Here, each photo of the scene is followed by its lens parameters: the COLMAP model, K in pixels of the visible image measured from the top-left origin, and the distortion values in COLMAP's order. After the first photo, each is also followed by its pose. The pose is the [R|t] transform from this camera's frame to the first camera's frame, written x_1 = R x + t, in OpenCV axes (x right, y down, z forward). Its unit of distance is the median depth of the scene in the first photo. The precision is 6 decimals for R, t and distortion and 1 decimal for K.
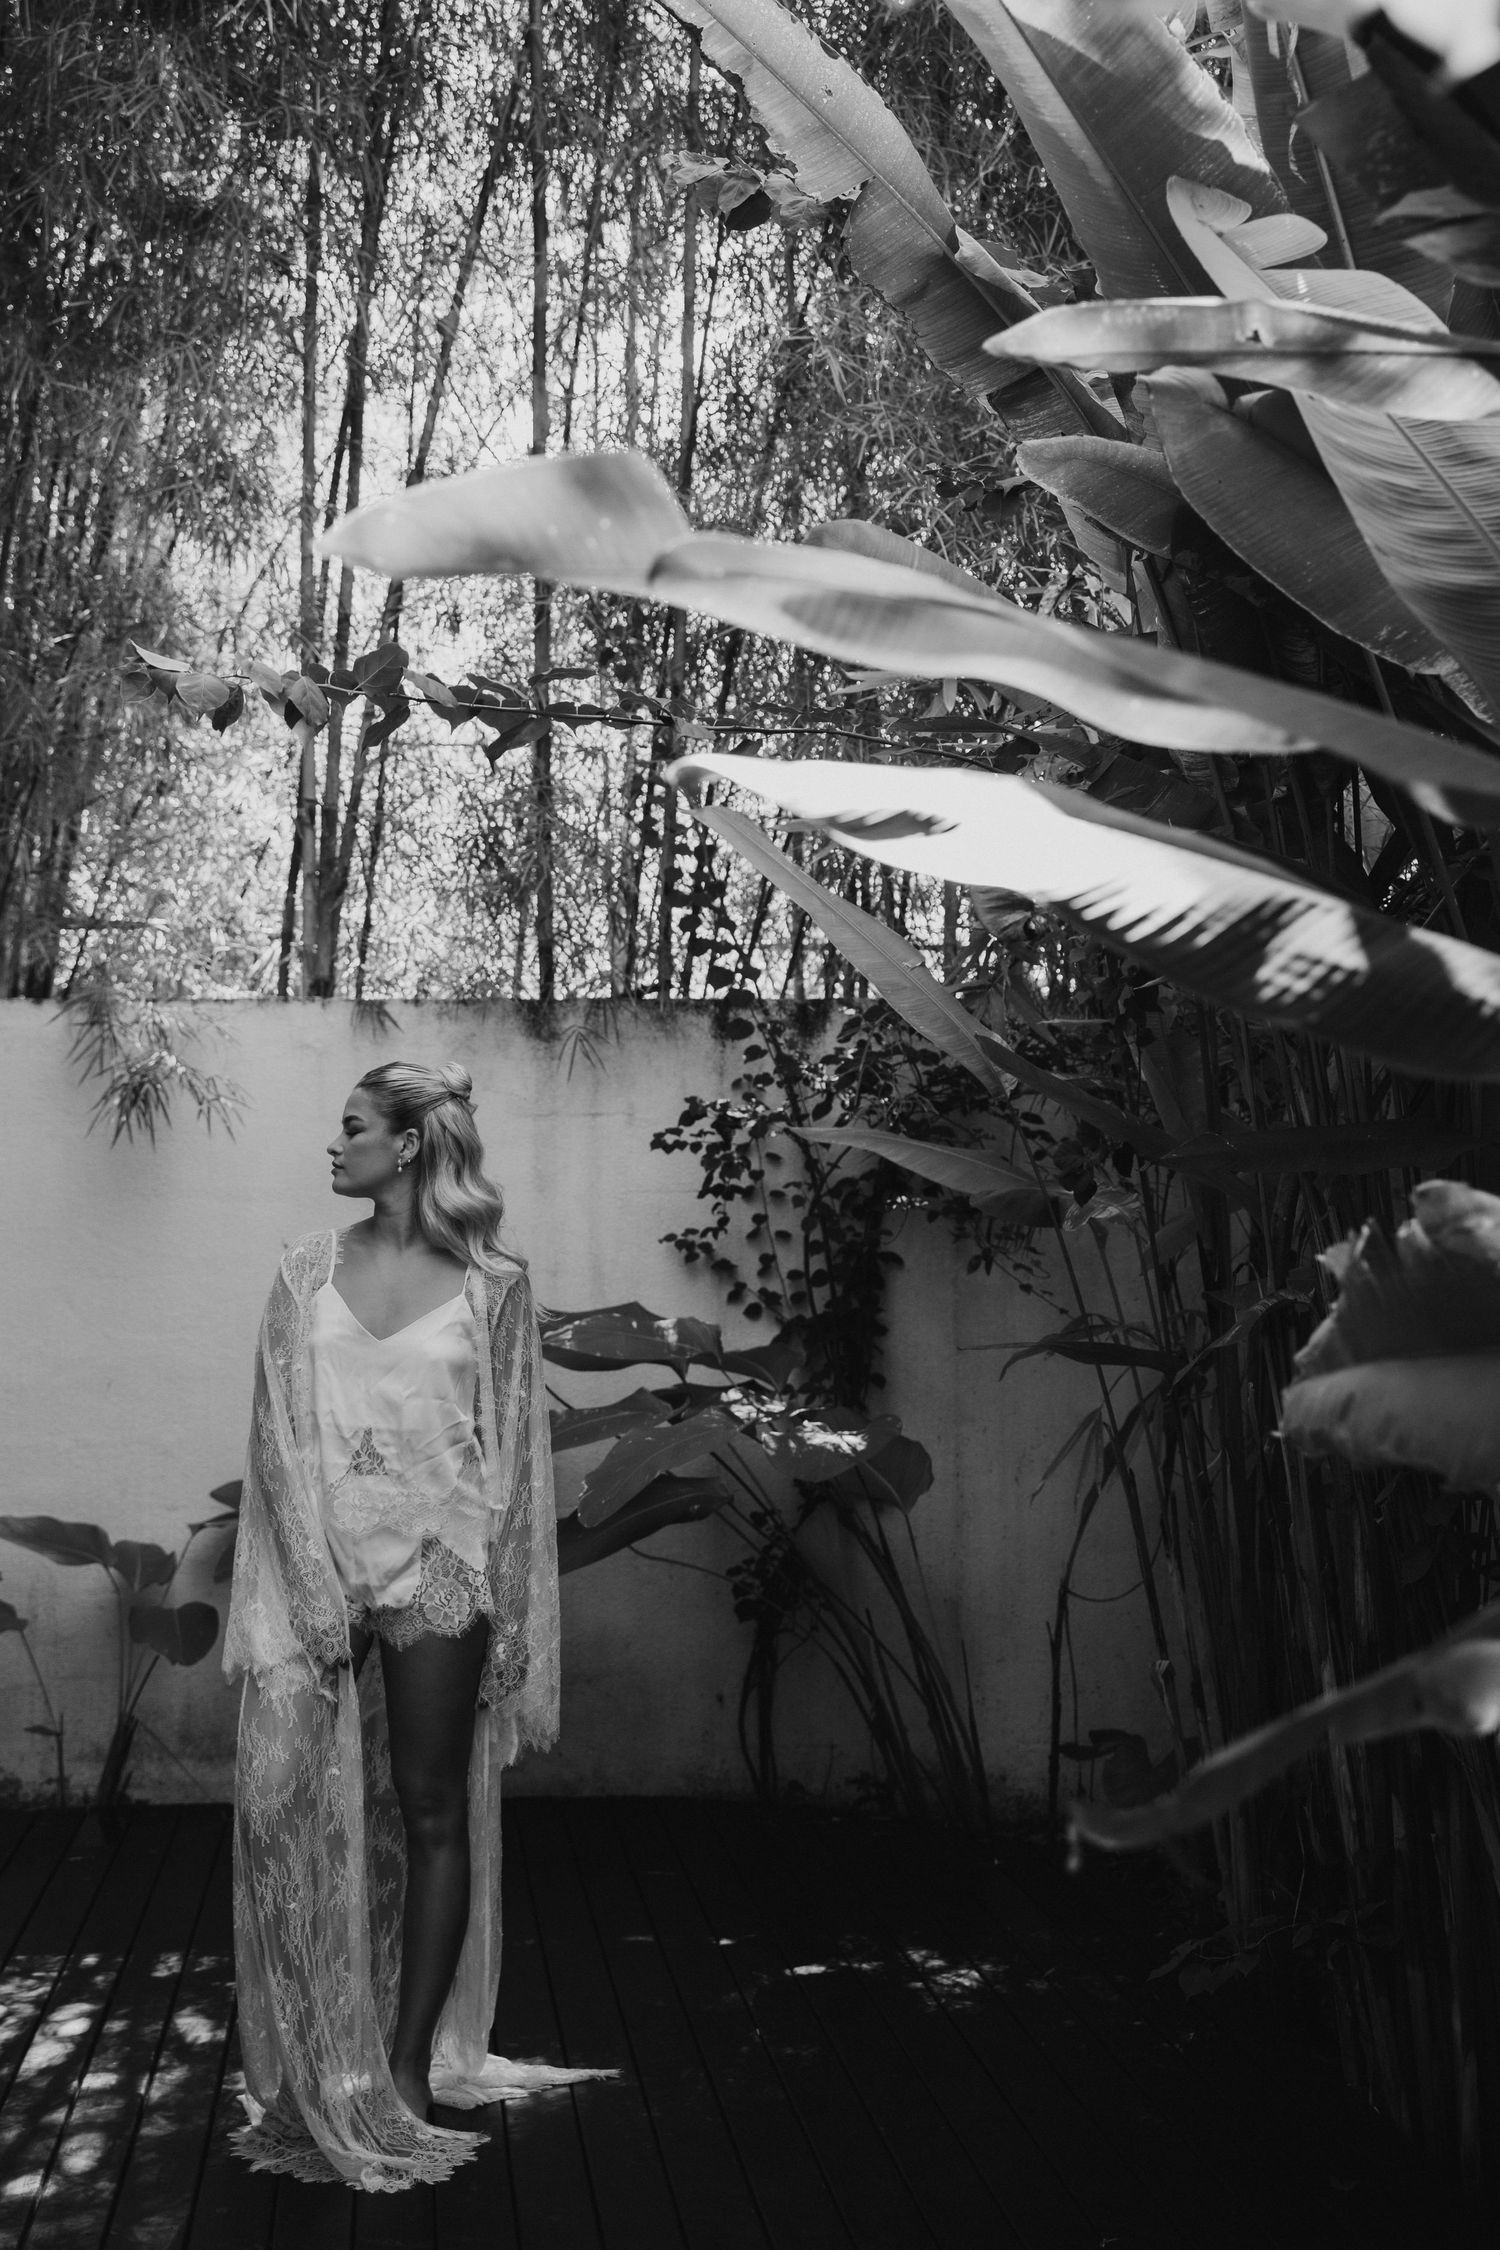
lens RADIAL K [[3025.4, 0, 743.6], [0, 3025.4, 1065.1], [0, 0, 1]] dist [0.020176, 0.070076]
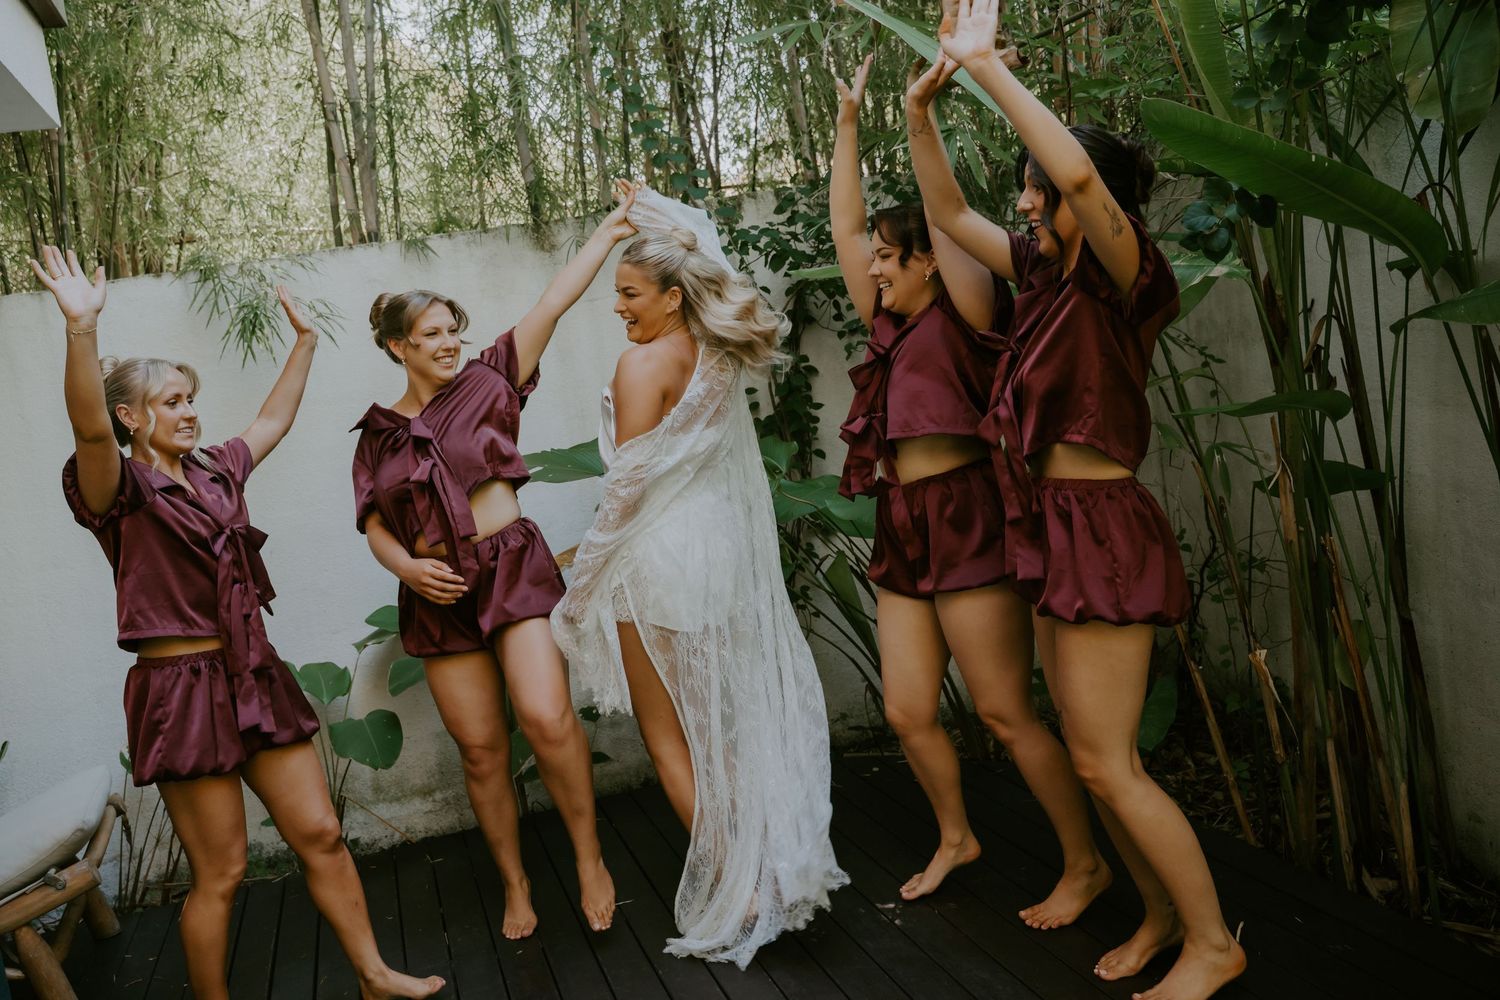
lens RADIAL K [[1246.2, 0, 699.4], [0, 1246.2, 465.9], [0, 0, 1]] dist [0.001153, -0.000997]
pose [[0.971341, -0.168281, 0.167864, -0.109917], [0.146133, 0.979785, 0.136625, 0.020515], [-0.187462, -0.108179, 0.976297, 0.426351]]
